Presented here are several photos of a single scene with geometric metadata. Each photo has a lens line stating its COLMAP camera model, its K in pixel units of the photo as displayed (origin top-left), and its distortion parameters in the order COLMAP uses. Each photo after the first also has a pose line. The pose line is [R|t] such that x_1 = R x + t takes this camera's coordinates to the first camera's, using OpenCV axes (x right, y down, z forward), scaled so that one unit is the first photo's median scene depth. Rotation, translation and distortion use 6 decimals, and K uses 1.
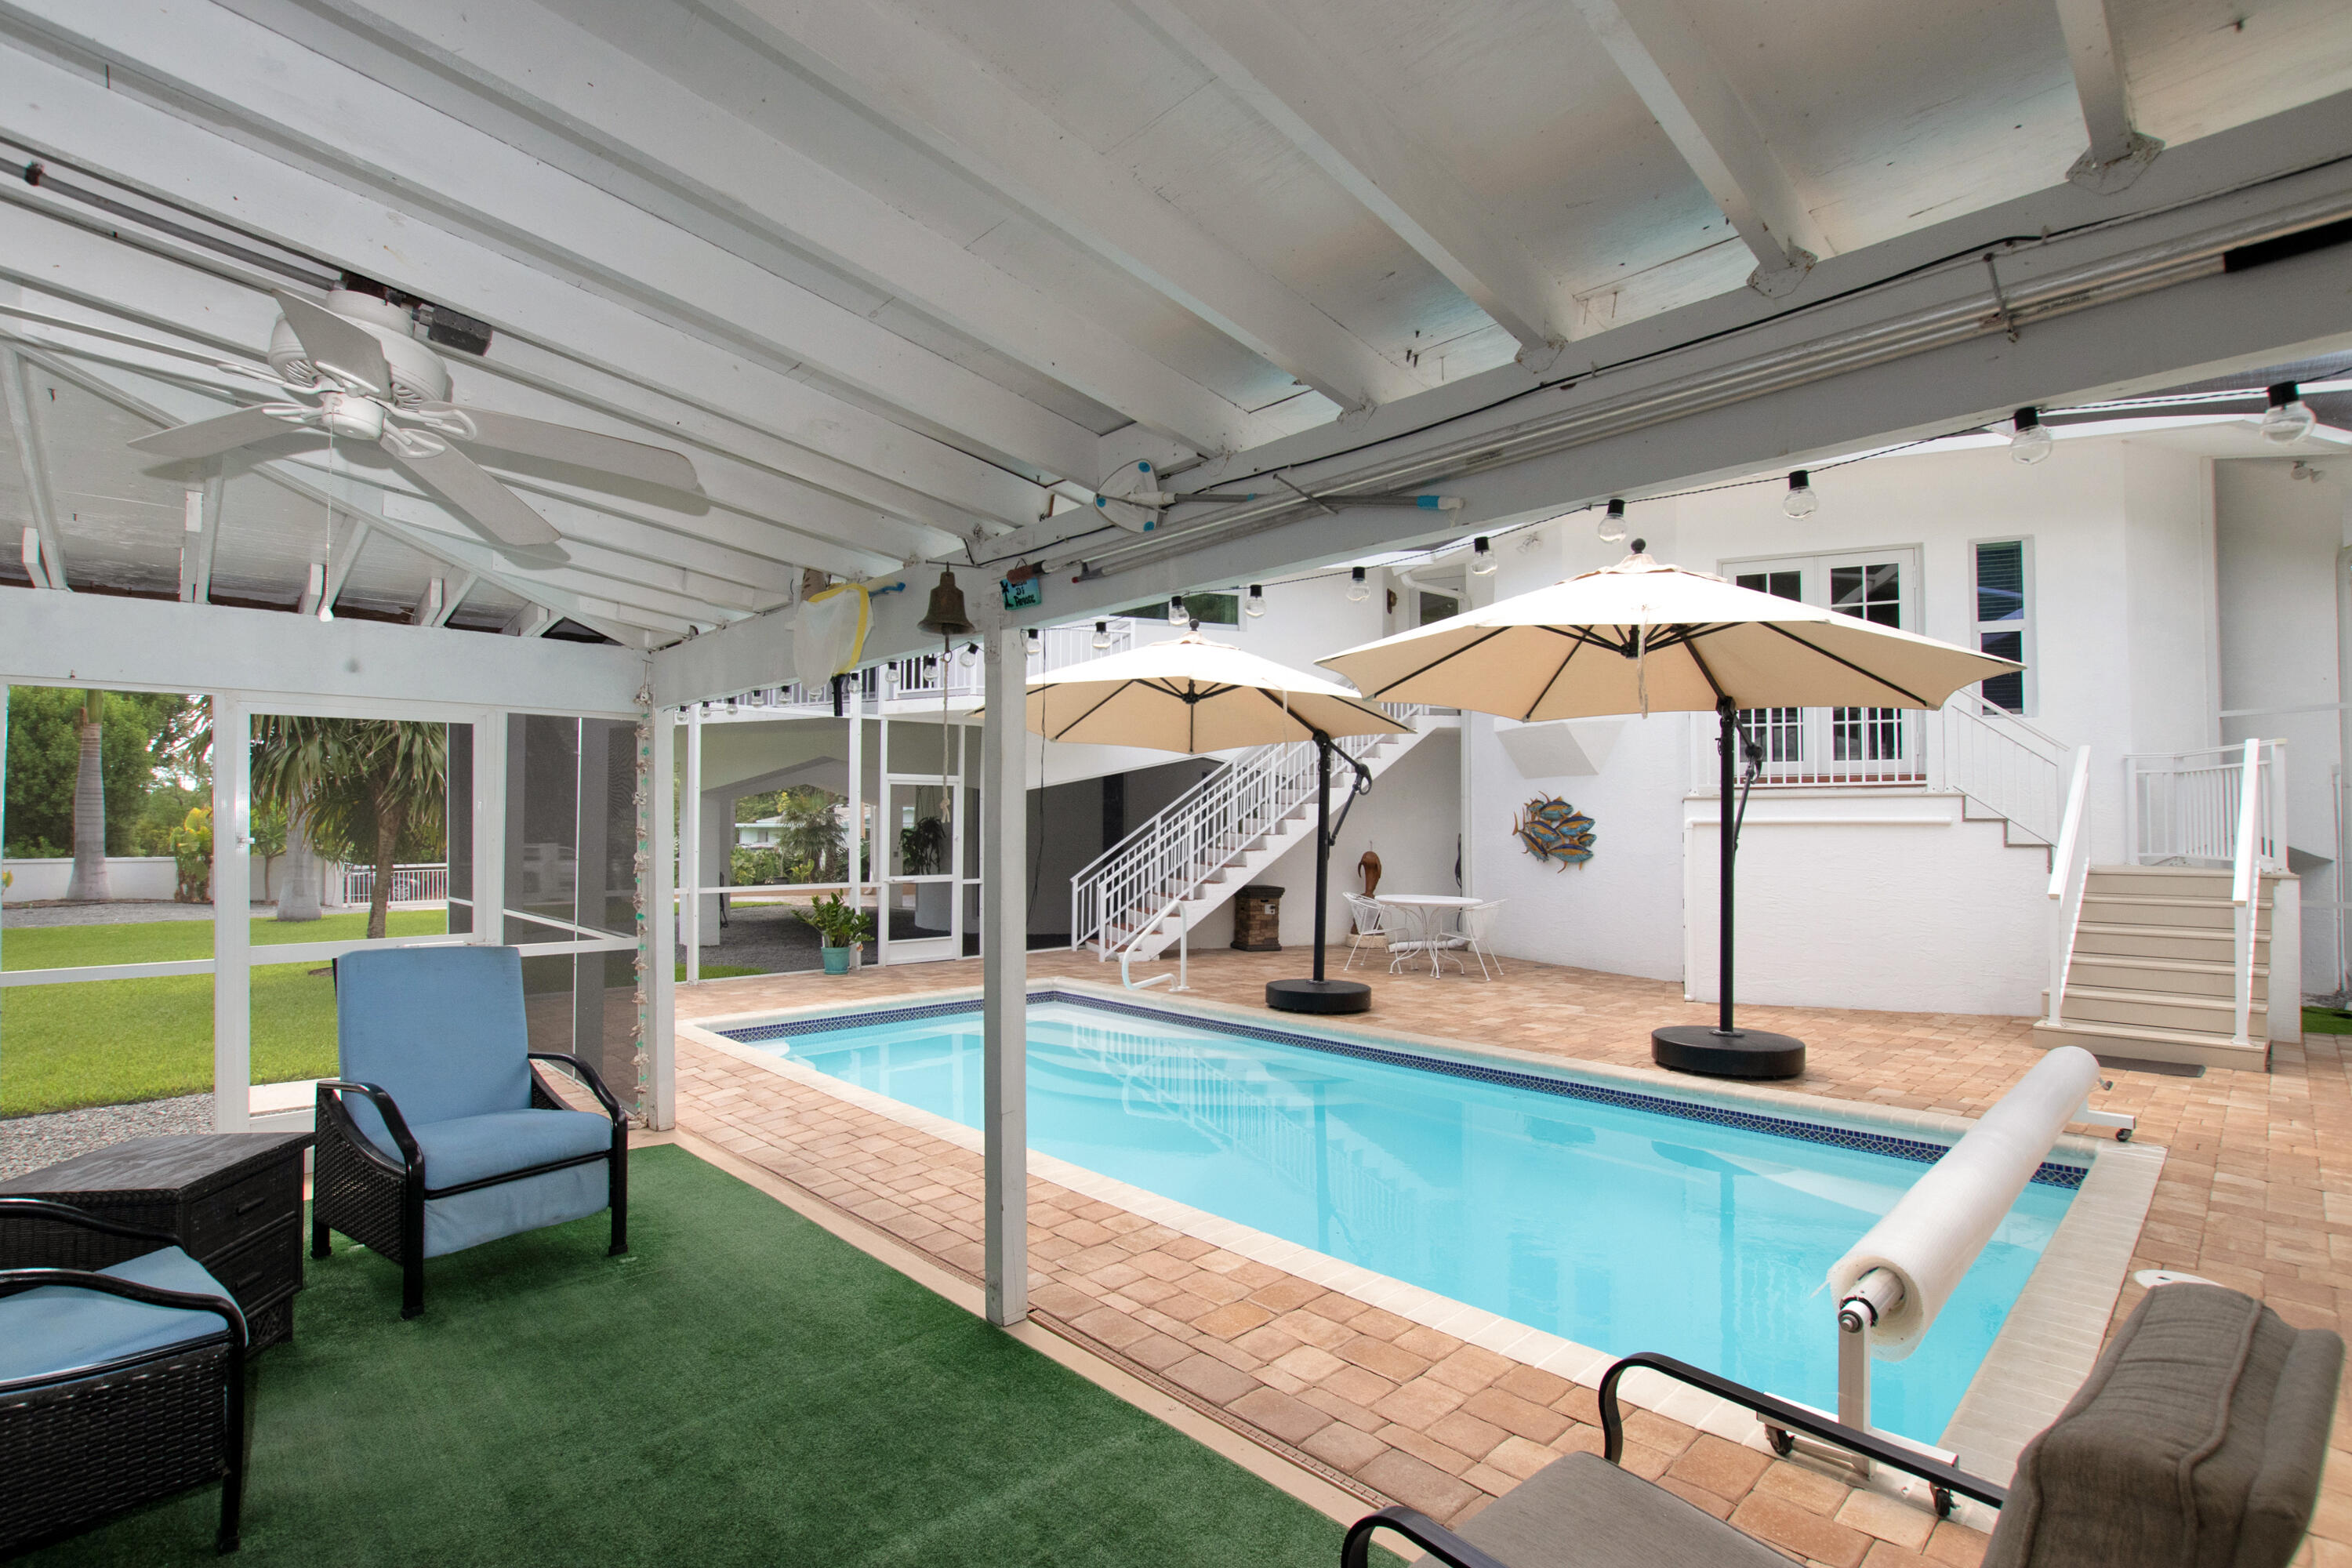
lens RADIAL K [[1085.5, 0, 1177.6], [0, 1085.5, 808.0], [0, 0, 1]] dist [-0.053205, 0.015725]
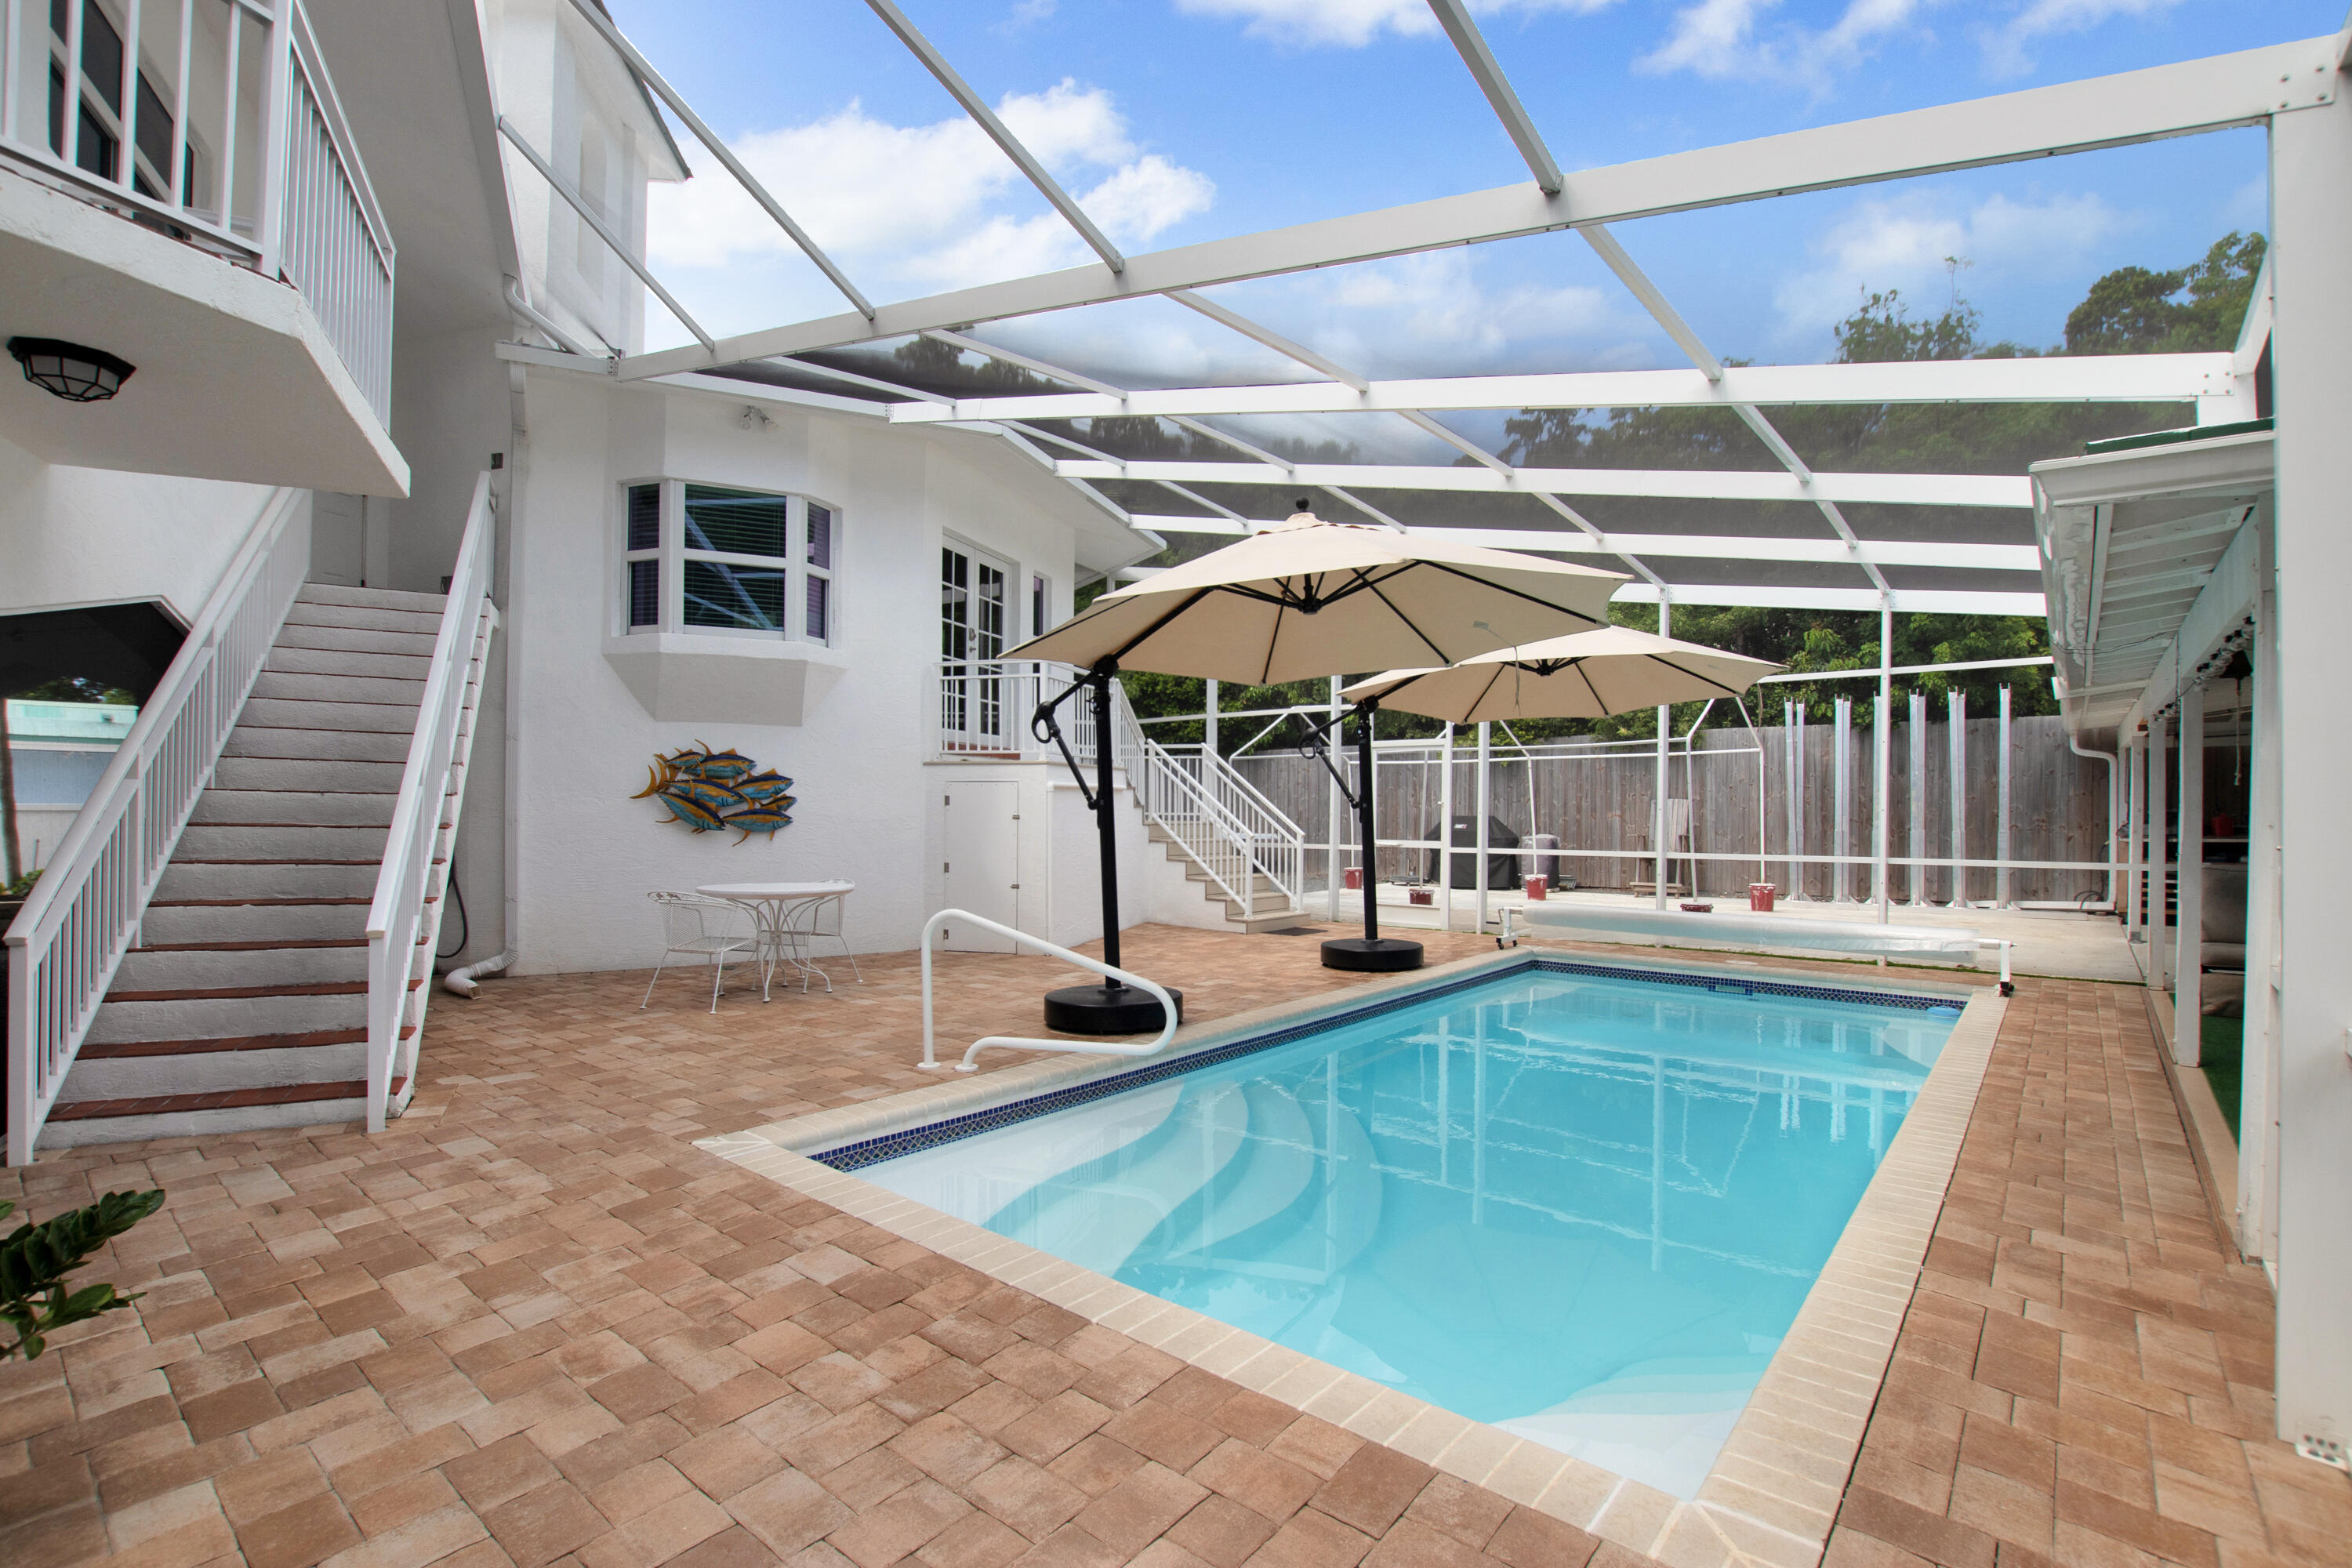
lens RADIAL K [[1085.5, 0, 1177.6], [0, 1085.5, 808.0], [0, 0, 1]] dist [-0.053205, 0.015725]
pose [[-0.092379, -0.001222, 0.995723, -0.463926], [-0.026196, 0.999656, -0.001204, 0.025861], [-0.995379, -0.026195, -0.092380, 0.770355]]
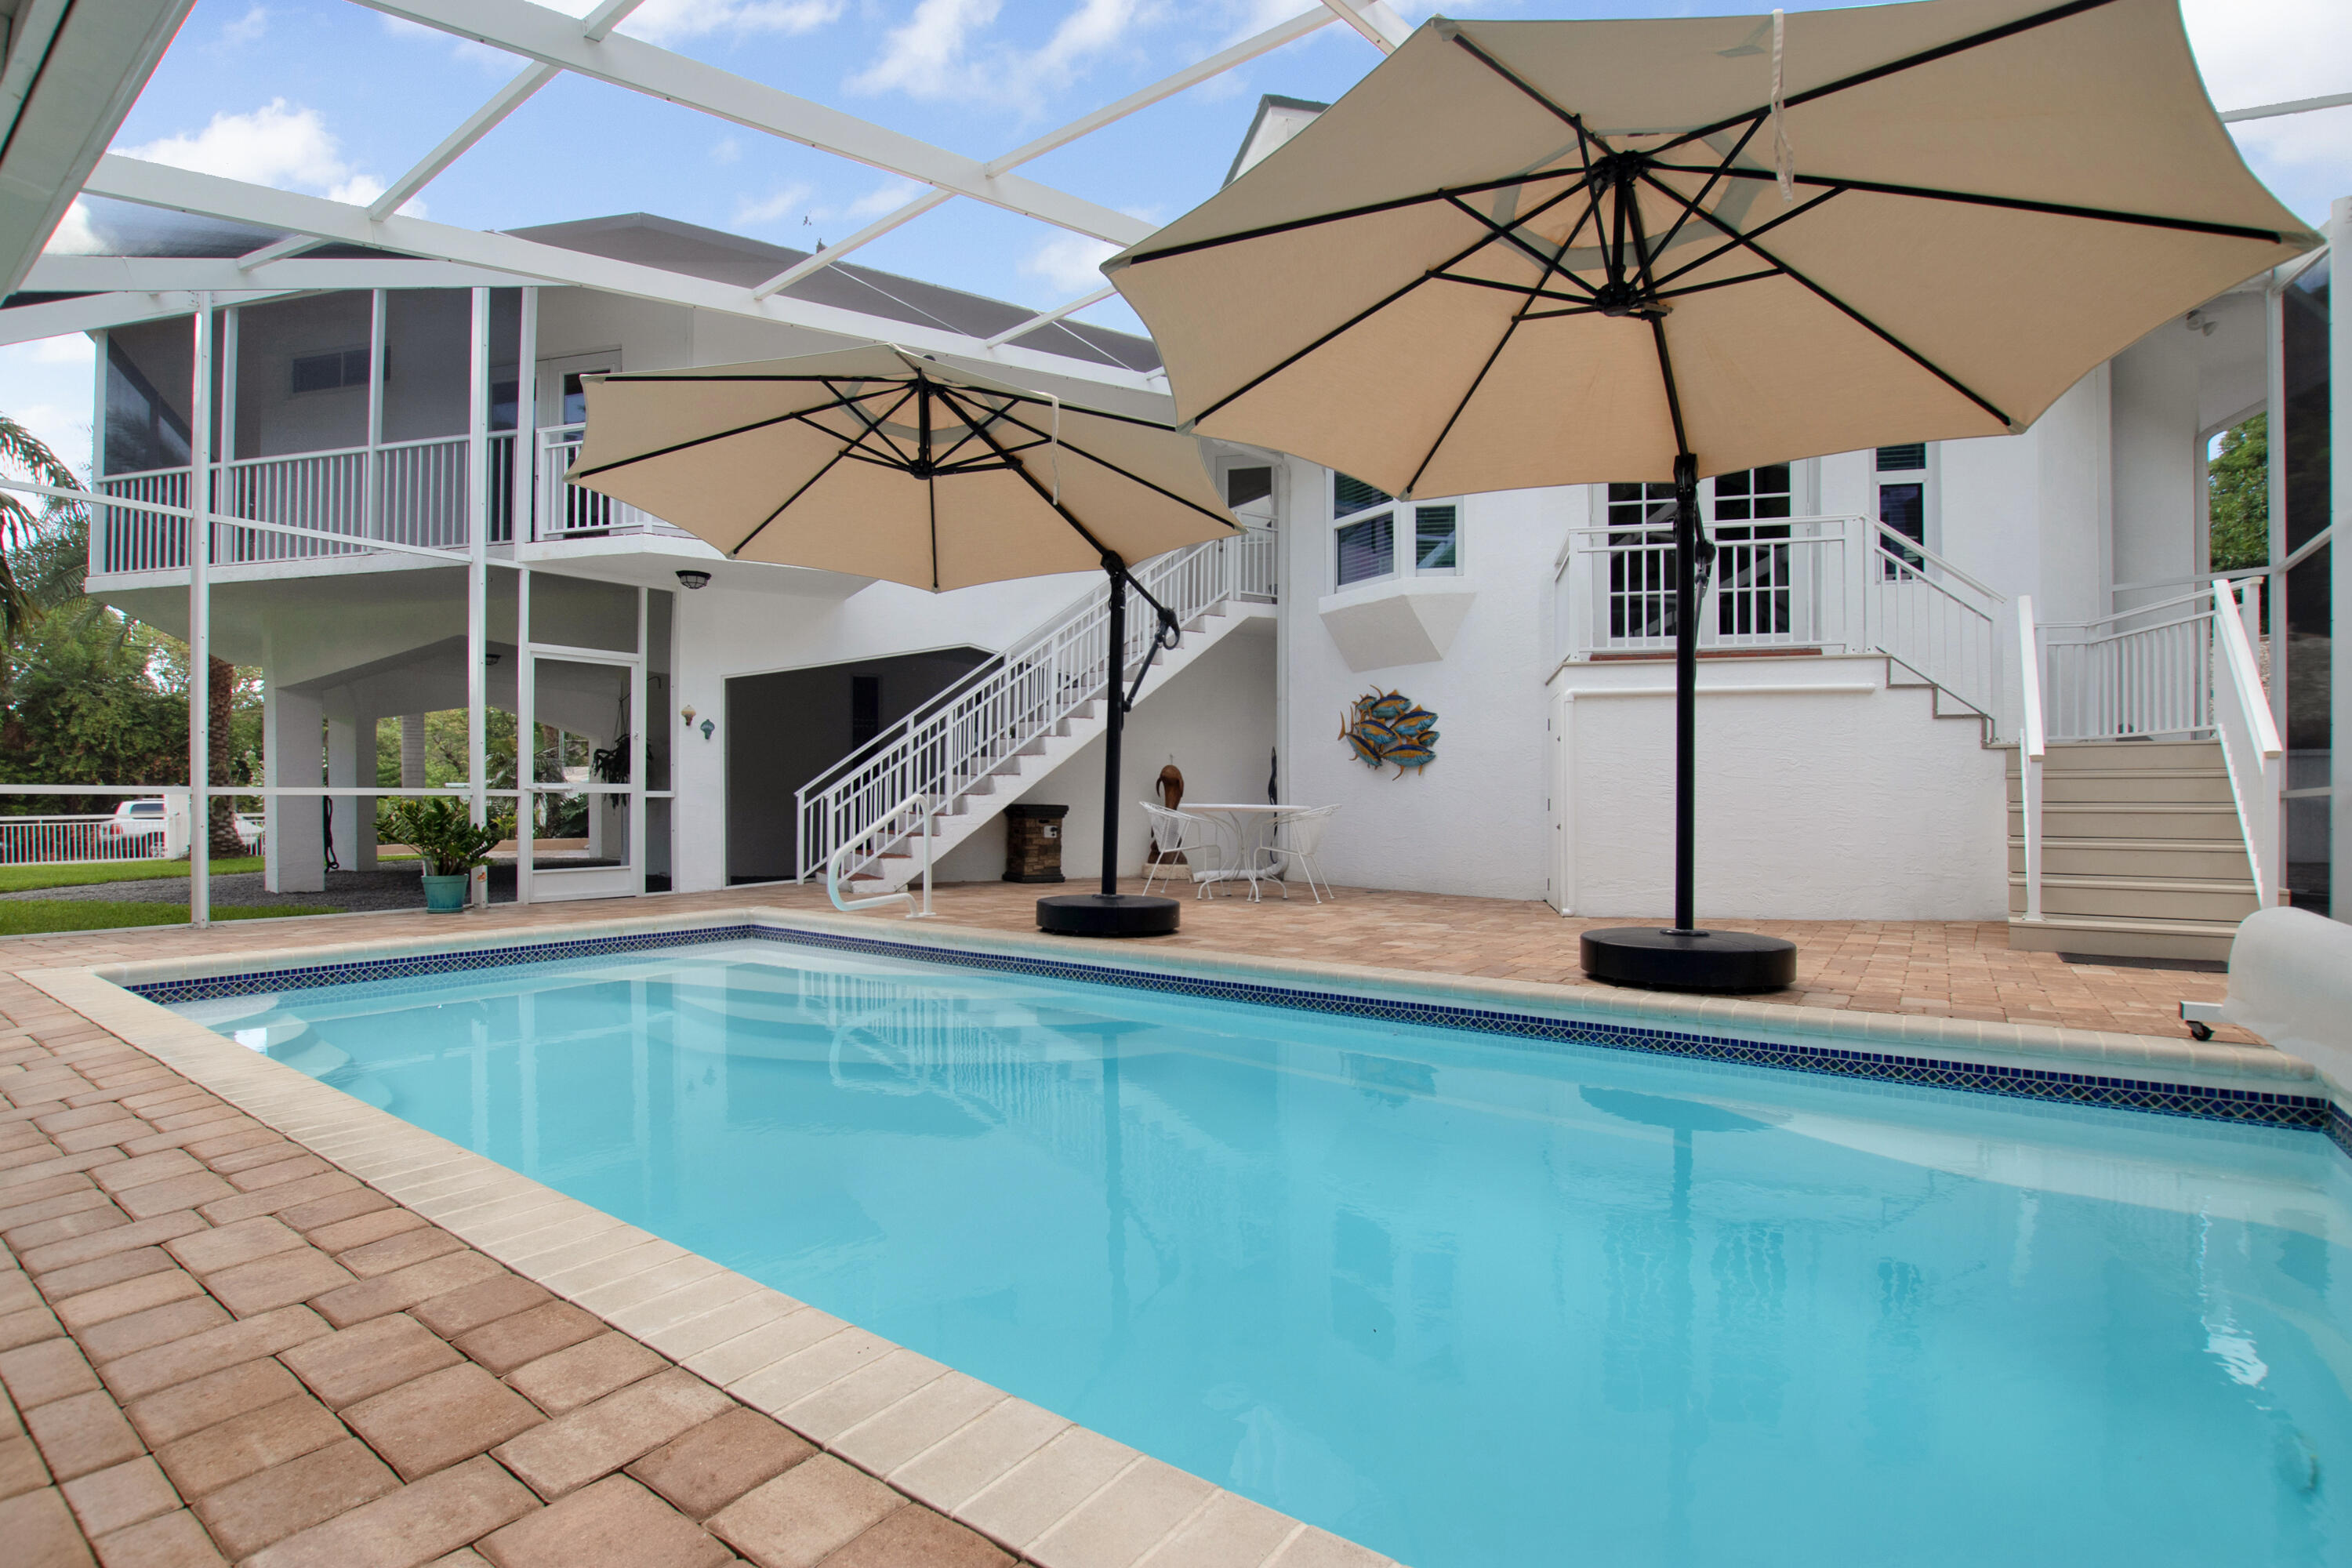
lens RADIAL K [[1085.5, 0, 1177.6], [0, 1085.5, 808.0], [0, 0, 1]] dist [-0.053205, 0.015725]
pose [[0.981908, -0.002408, 0.189343, 0.027999], [-0.002595, 0.999654, 0.026170, 0.061648], [-0.189341, -0.026188, 0.981562, 0.205846]]
